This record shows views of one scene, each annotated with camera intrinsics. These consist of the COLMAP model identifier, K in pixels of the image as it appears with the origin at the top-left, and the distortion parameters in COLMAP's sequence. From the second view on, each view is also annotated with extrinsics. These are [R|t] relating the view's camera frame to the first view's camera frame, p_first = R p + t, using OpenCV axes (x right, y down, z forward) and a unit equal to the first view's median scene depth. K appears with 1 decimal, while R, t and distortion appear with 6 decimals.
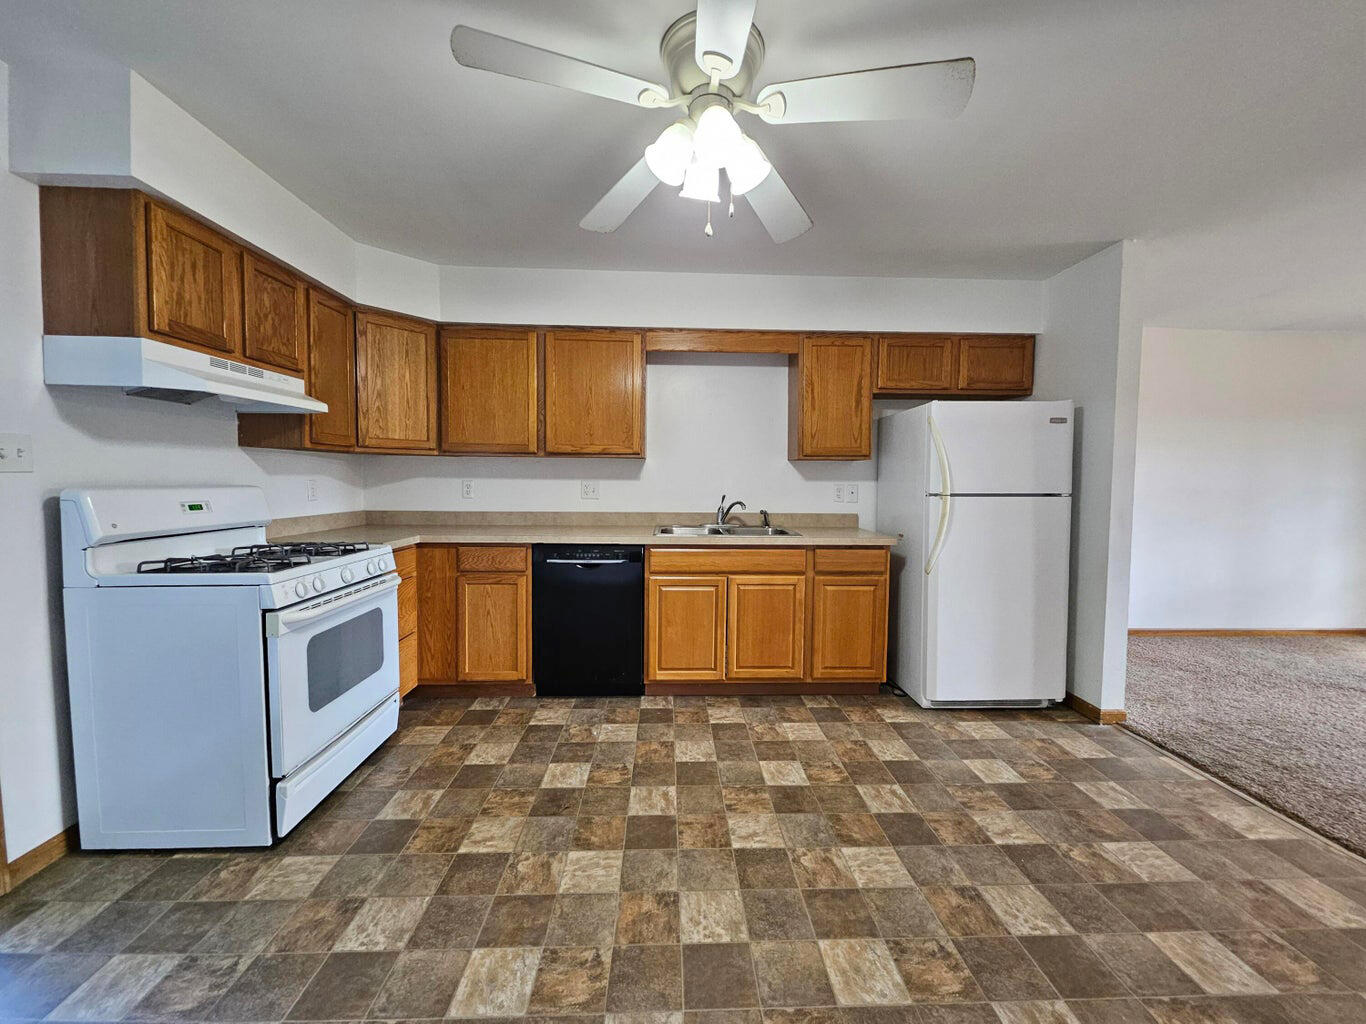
lens RADIAL K [[539.3, 0, 678.0], [0, 539.3, 503.9], [0, 0, 1]] dist [0.007894, -0.002139]
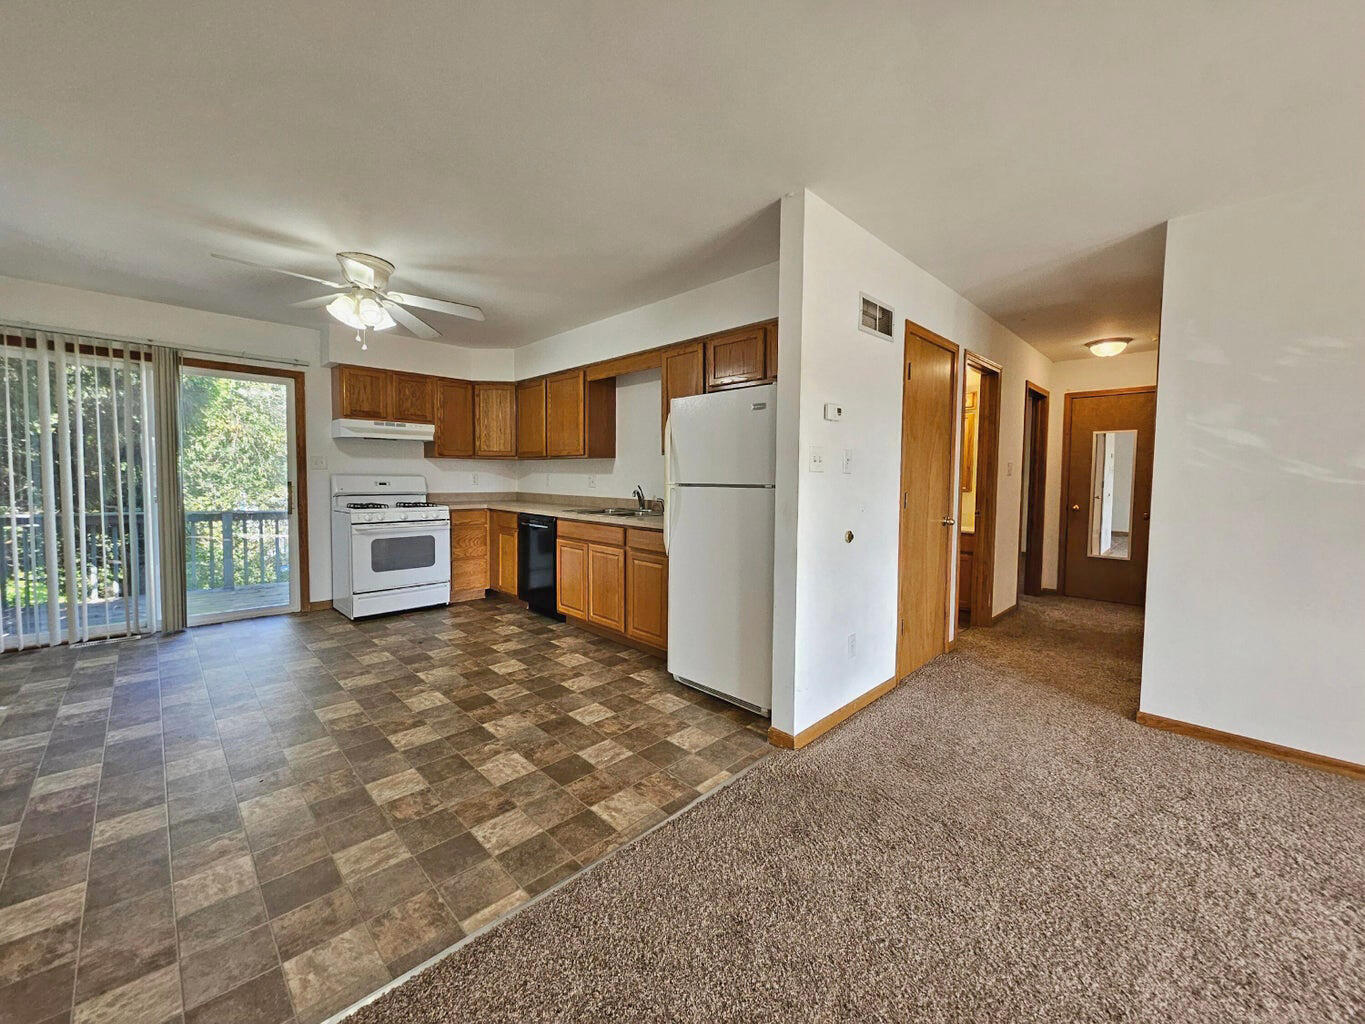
lens RADIAL K [[538.9, 0, 694.1], [0, 538.9, 505.6], [0, 0, 1]] dist [0.007894, -0.002139]
pose [[0.675547, 0.038389, -0.736317, 1.314918], [-0.039774, 0.999087, 0.015598, 0.006800], [0.736243, 0.018749, 0.676457, 0.293162]]
